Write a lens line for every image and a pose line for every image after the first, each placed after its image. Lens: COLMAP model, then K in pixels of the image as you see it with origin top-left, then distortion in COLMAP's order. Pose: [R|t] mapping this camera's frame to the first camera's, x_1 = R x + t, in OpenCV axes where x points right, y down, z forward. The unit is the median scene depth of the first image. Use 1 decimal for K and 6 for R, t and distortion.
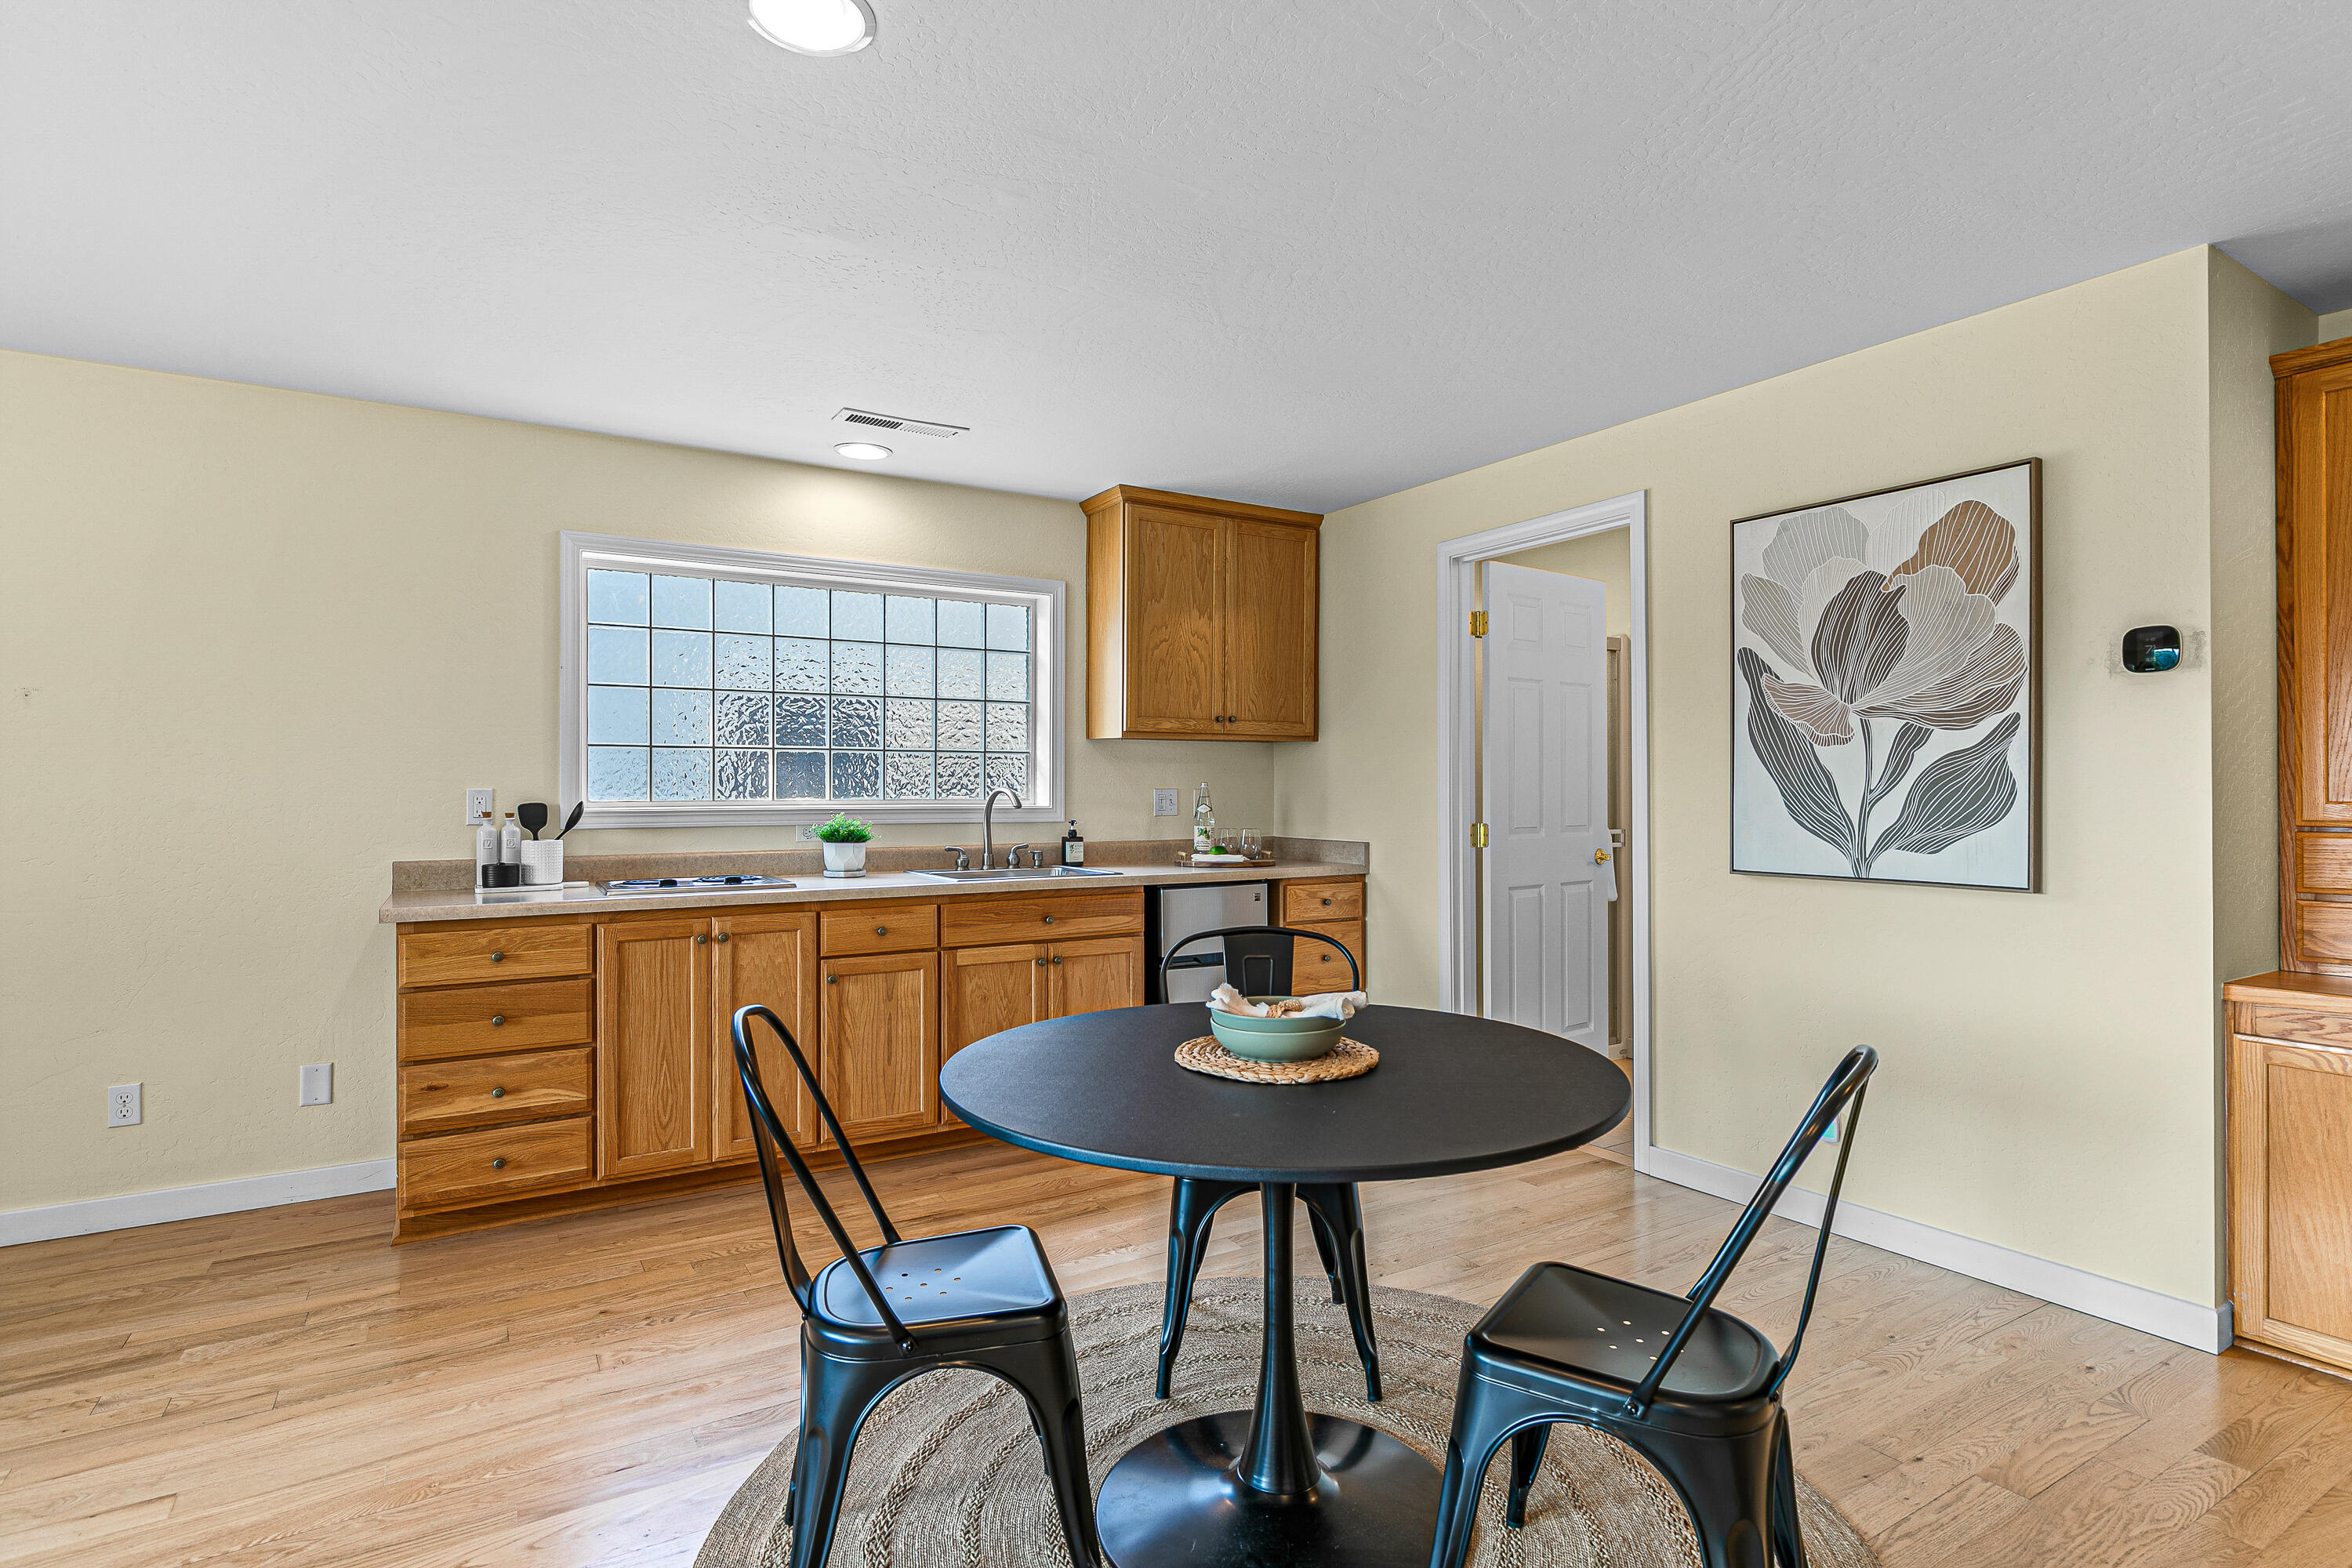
lens RADIAL K [[1184.5, 0, 1178.4], [0, 1184.5, 783.8], [0, 0, 1]] dist [-0.001851, 0.000210]
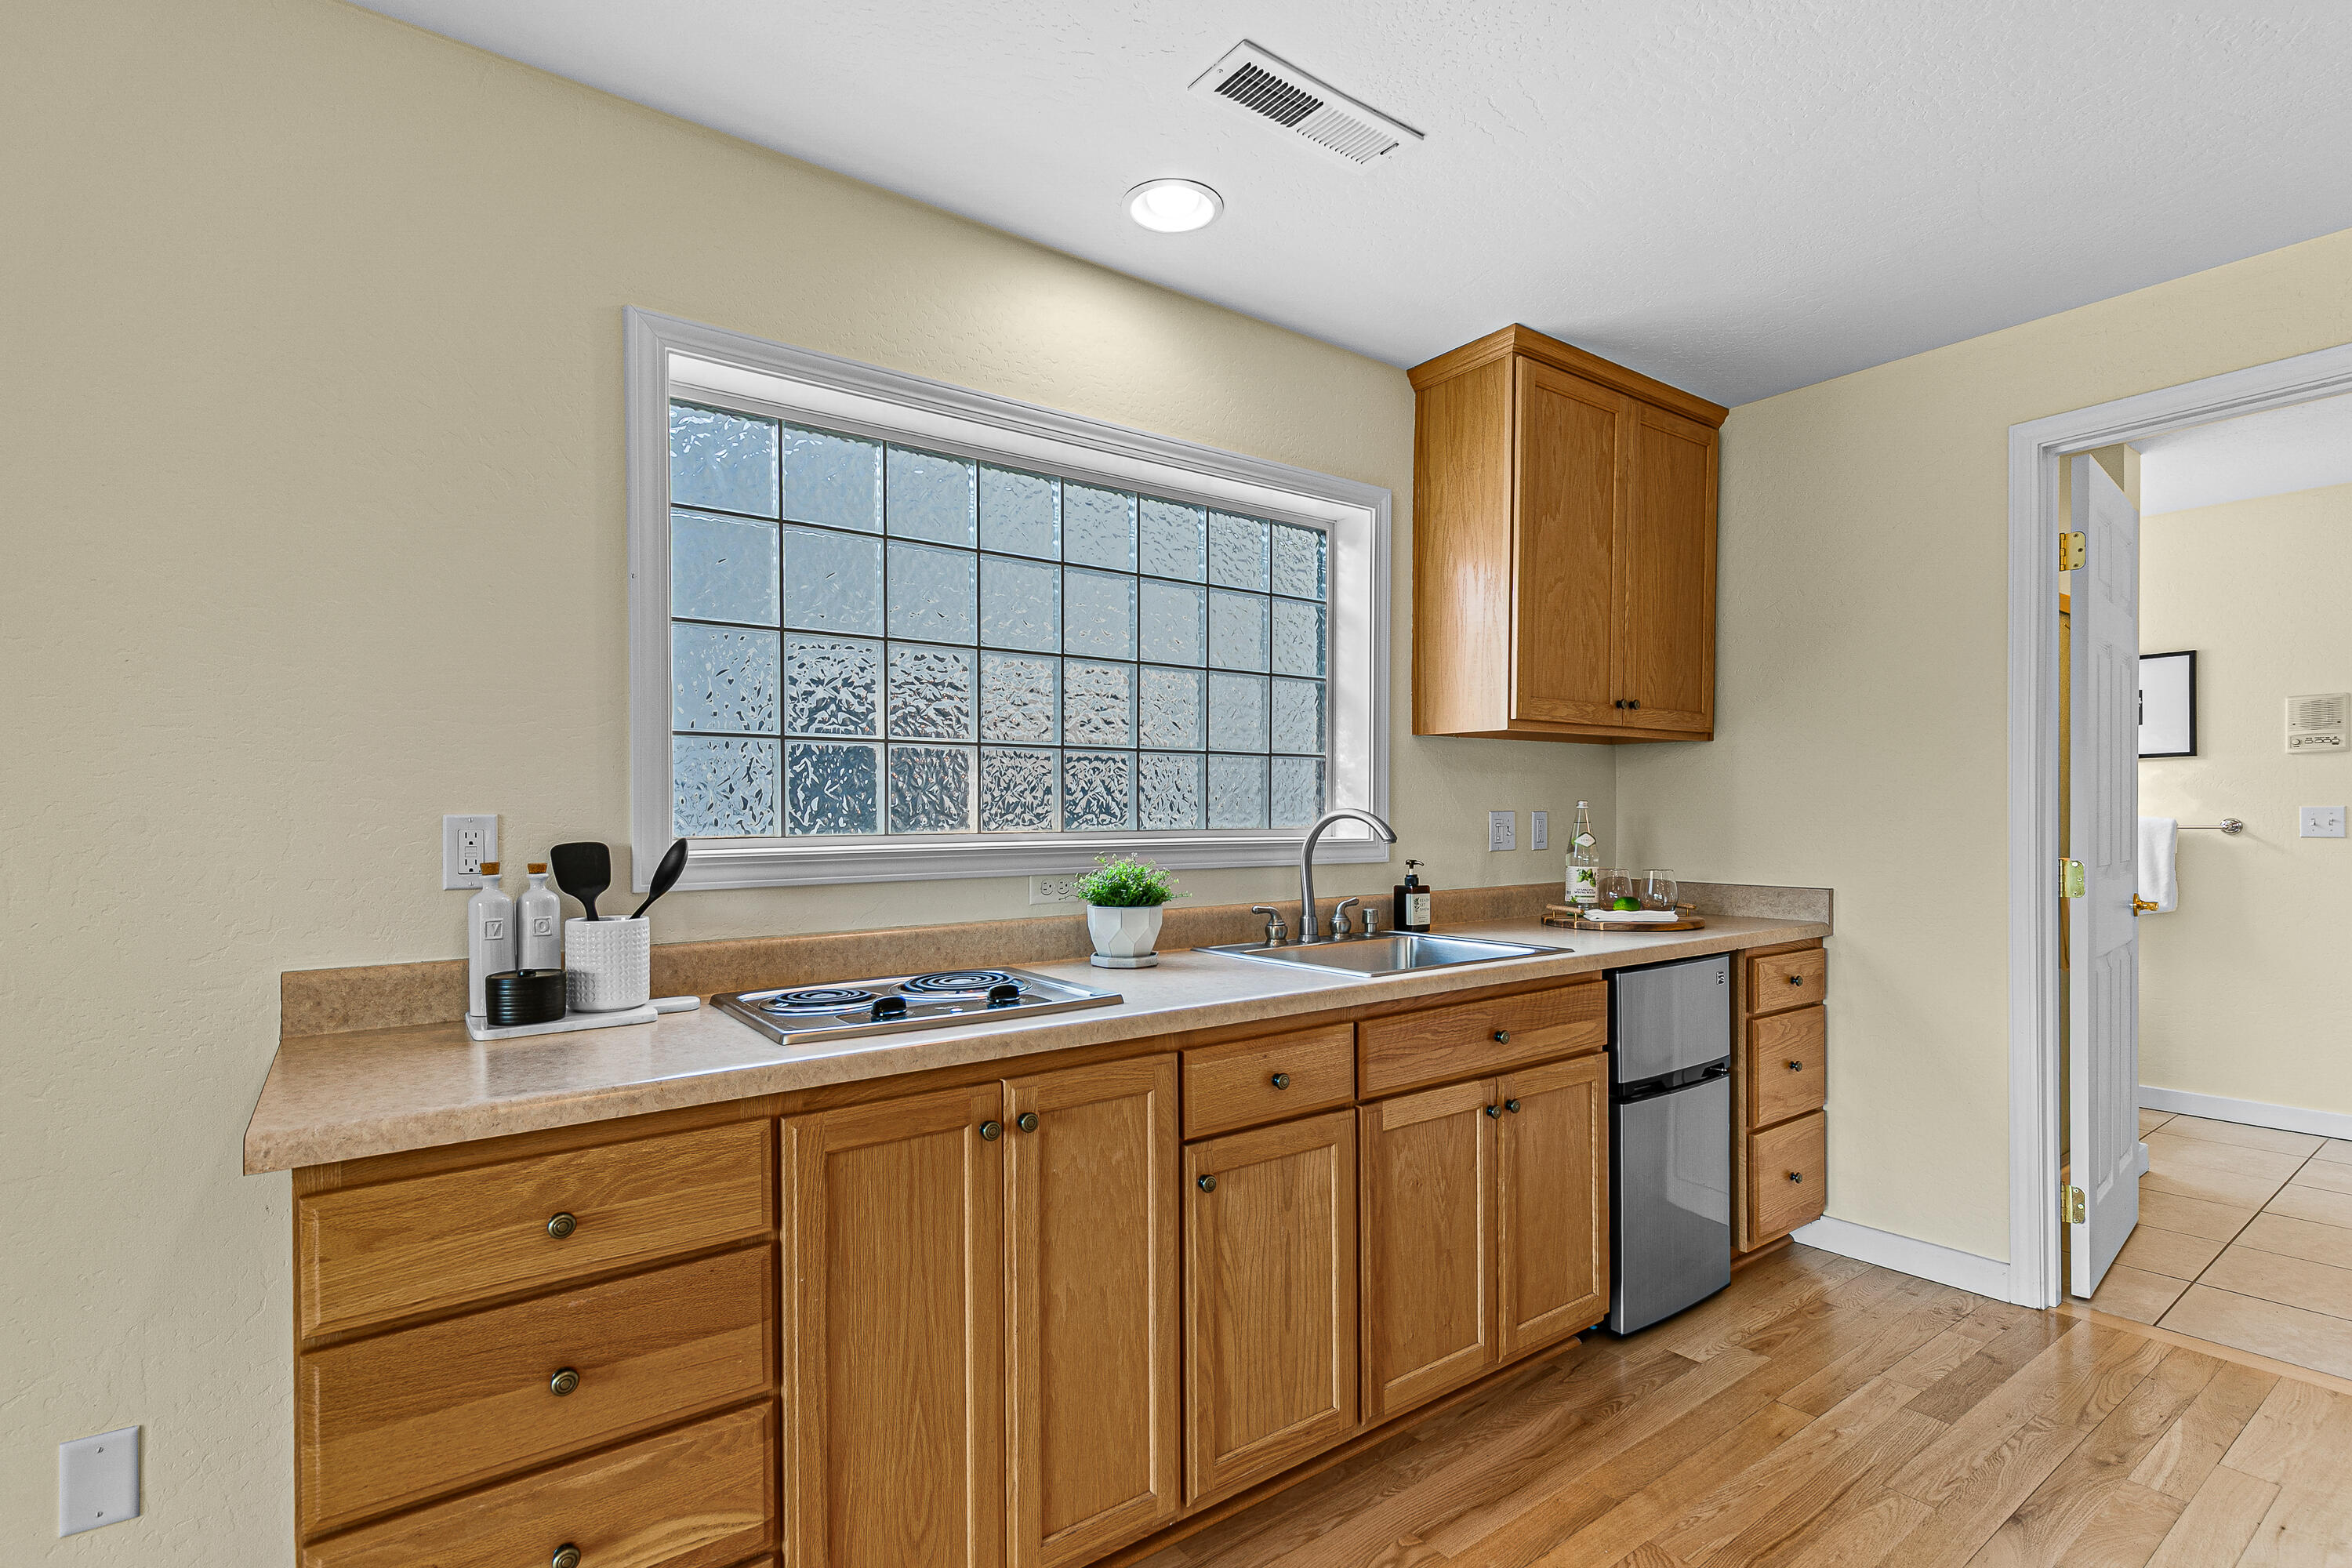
lens RADIAL K [[1117.6, 0, 1179.9], [0, 1117.6, 821.9], [0, 0, 1]] dist [0.011538, -0.001866]
pose [[0.996252, -0.006449, 0.086259, -0.334051], [0.005555, 0.999928, 0.010595, 0.003780], [-0.086322, -0.010076, 0.996216, 0.505726]]
